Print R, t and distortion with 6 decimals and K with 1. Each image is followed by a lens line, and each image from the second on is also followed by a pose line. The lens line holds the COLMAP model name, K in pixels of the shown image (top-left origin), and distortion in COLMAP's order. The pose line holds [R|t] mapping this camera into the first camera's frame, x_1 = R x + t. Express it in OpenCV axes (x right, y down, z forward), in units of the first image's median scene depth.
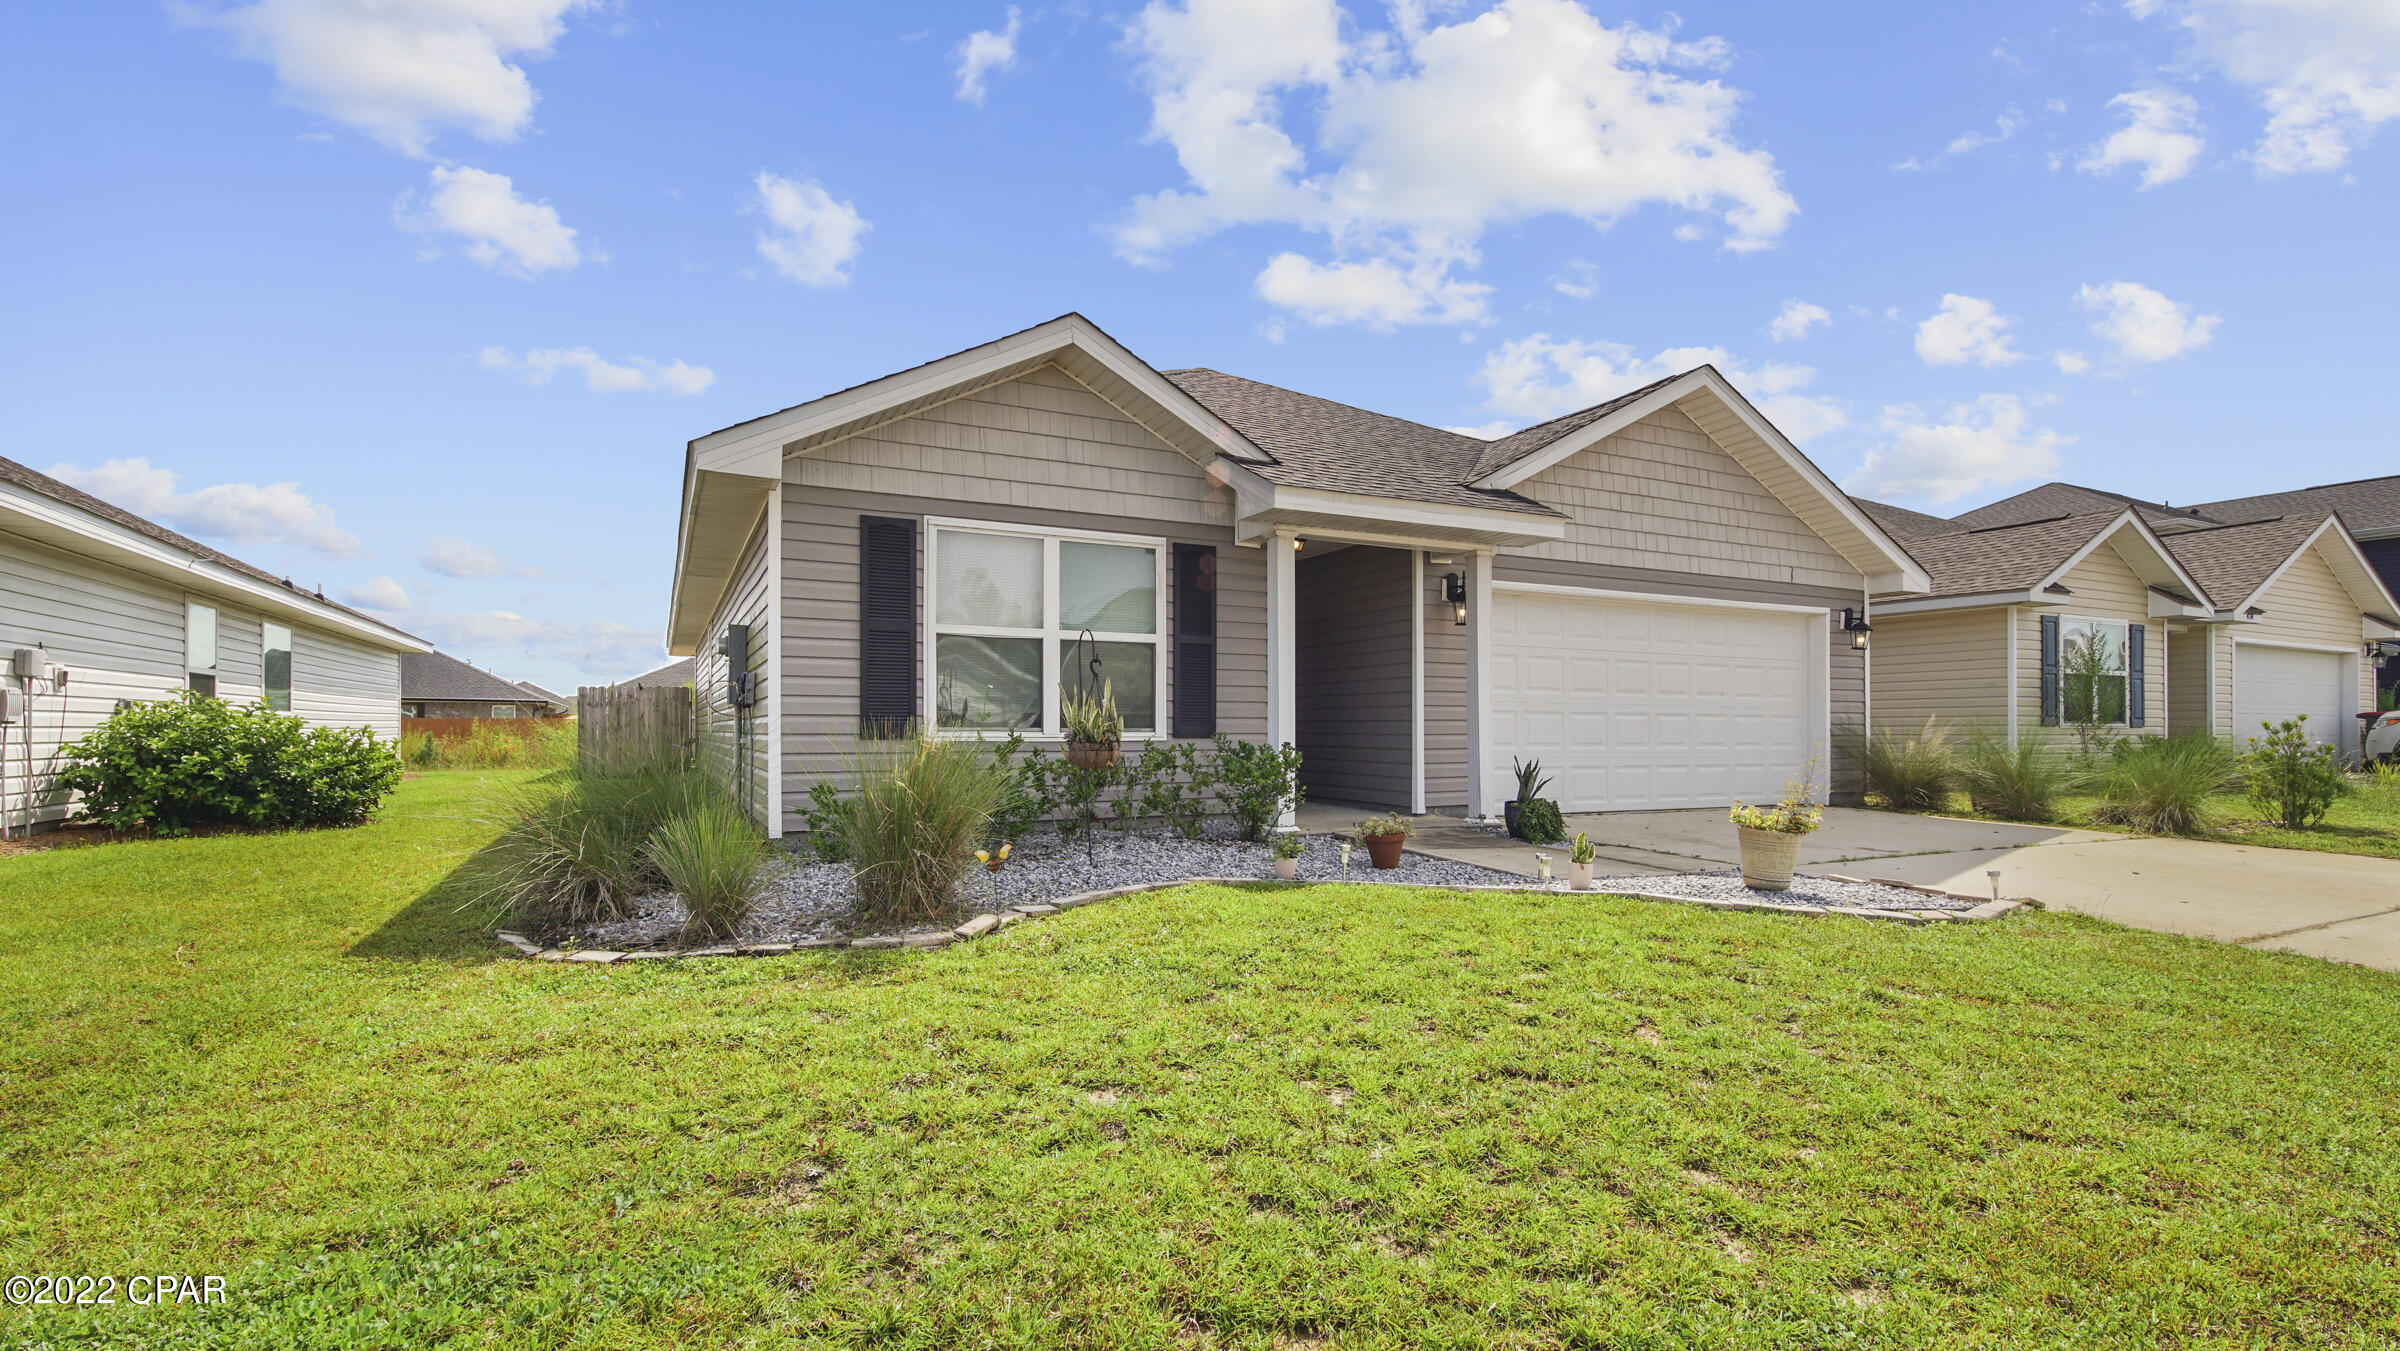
lens RADIAL K [[1059.0, 0, 1195.9], [0, 1059.0, 670.4], [0, 0, 1]] dist [0.034118, -0.019375]
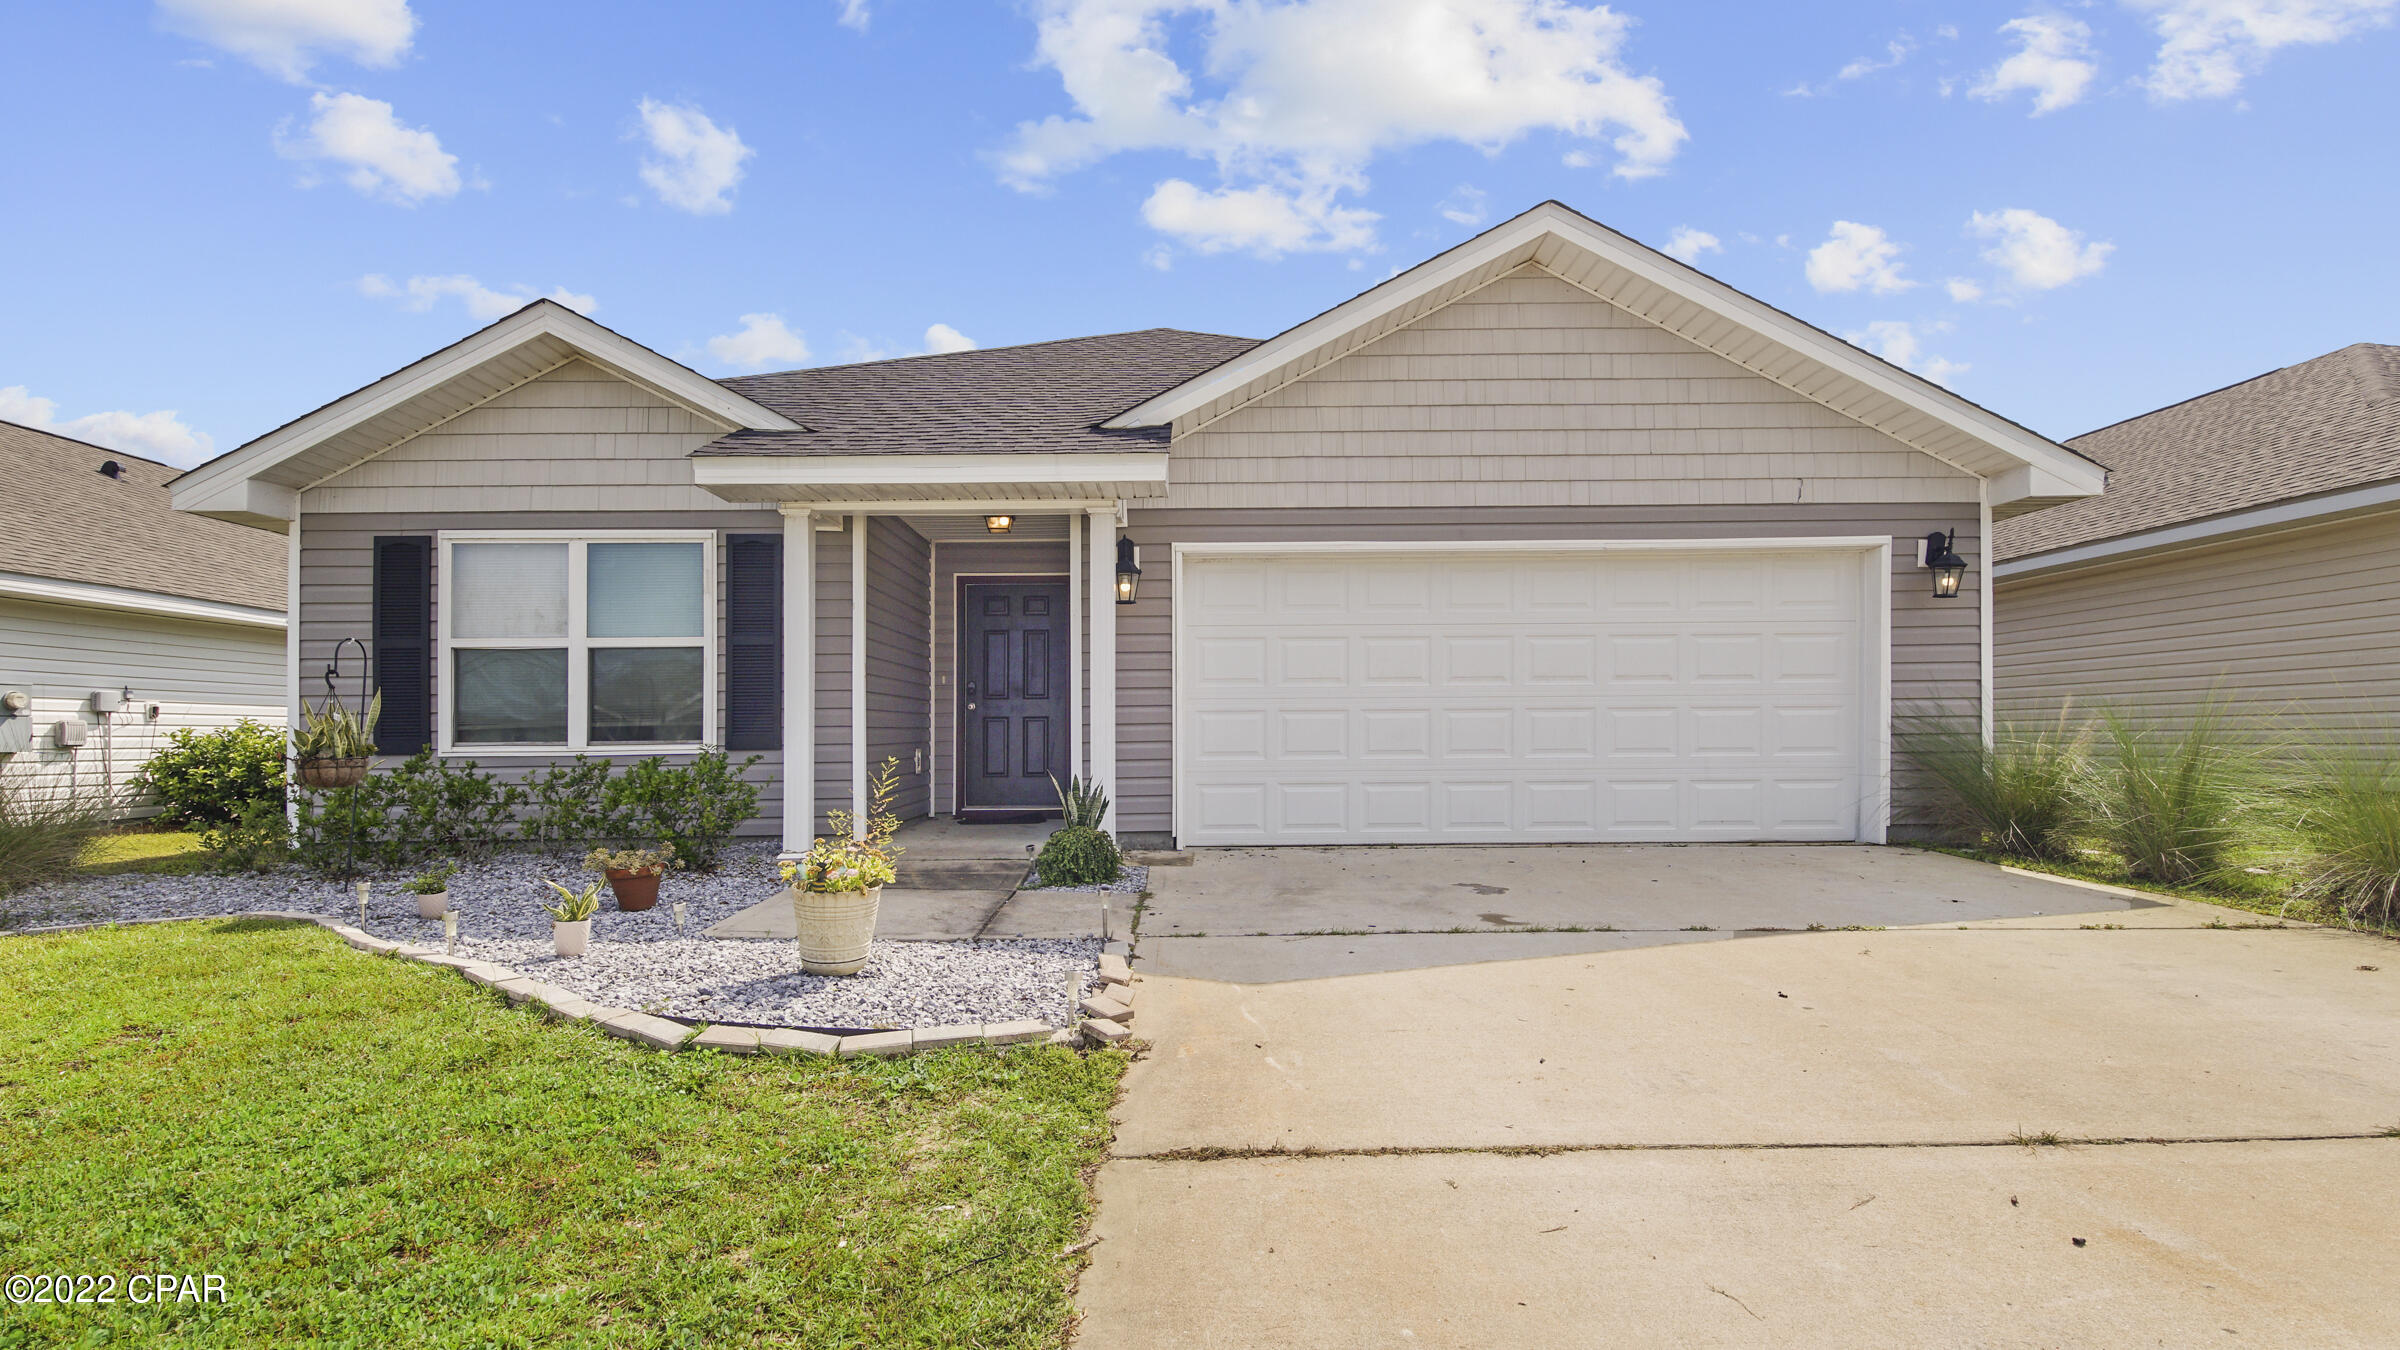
lens RADIAL K [[1069.6, 0, 1203.9], [0, 1069.6, 687.2], [0, 0, 1]] dist [0.017408, -0.000539]
pose [[0.900107, -0.032466, -0.434457, 0.744605], [0.037342, 0.999299, 0.002689, 0.022947], [0.434066, -0.018644, 0.900688, 0.354219]]
